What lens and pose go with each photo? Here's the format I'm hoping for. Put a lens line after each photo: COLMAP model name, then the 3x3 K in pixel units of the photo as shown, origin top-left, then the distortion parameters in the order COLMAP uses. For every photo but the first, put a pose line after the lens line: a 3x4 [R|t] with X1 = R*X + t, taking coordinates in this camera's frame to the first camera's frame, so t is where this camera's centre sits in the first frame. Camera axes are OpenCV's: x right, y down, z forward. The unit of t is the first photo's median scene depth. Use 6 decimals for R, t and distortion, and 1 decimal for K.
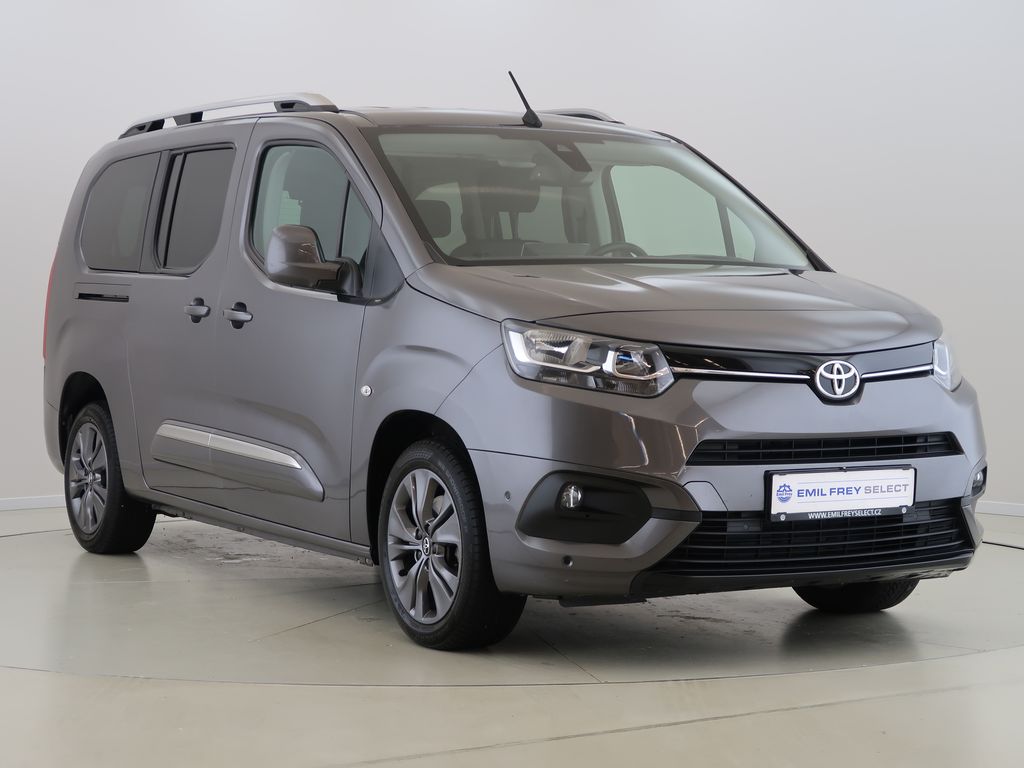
lens RADIAL K [[1384.7, 0, 512.0], [0, 1384.7, 382.2], [0, 0, 1]] dist [-0.043837, 0.000000]
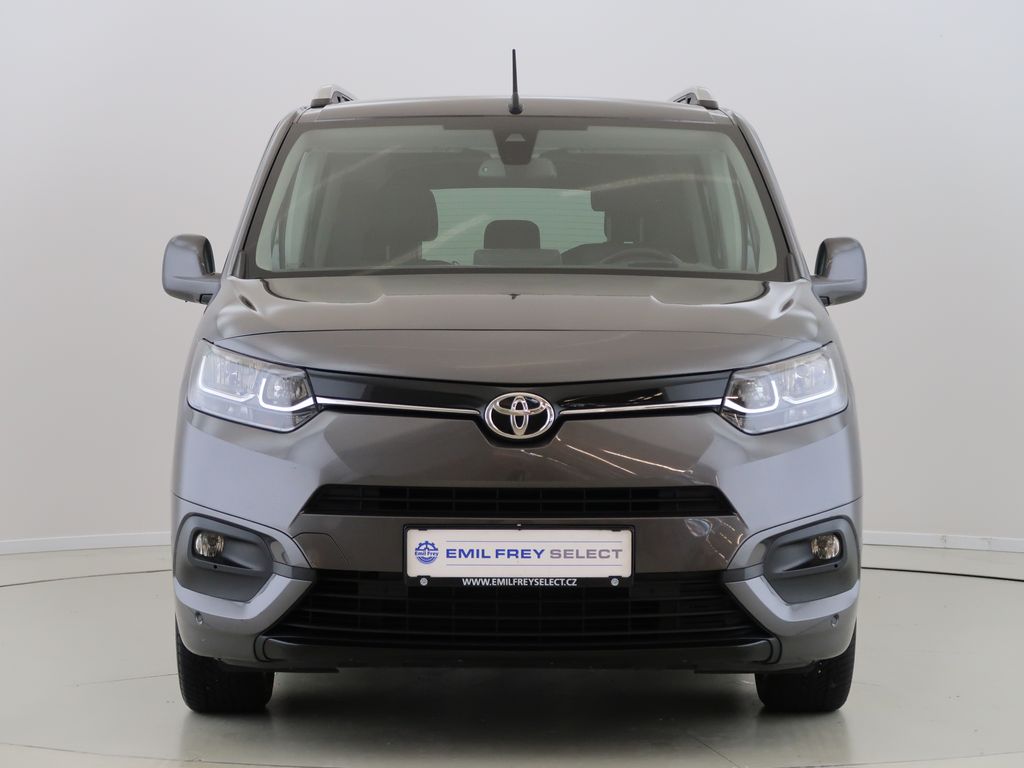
lens RADIAL K [[1564.8, 0, 515.1], [0, 1564.8, 386.7], [0, 0, 1]] dist [-0.001242, 0.000000]
pose [[0.944984, 0.016941, -0.326679, 0.537557], [-0.019975, 0.999783, -0.005935, -0.013788], [0.326507, 0.012134, 0.945117, 0.128986]]
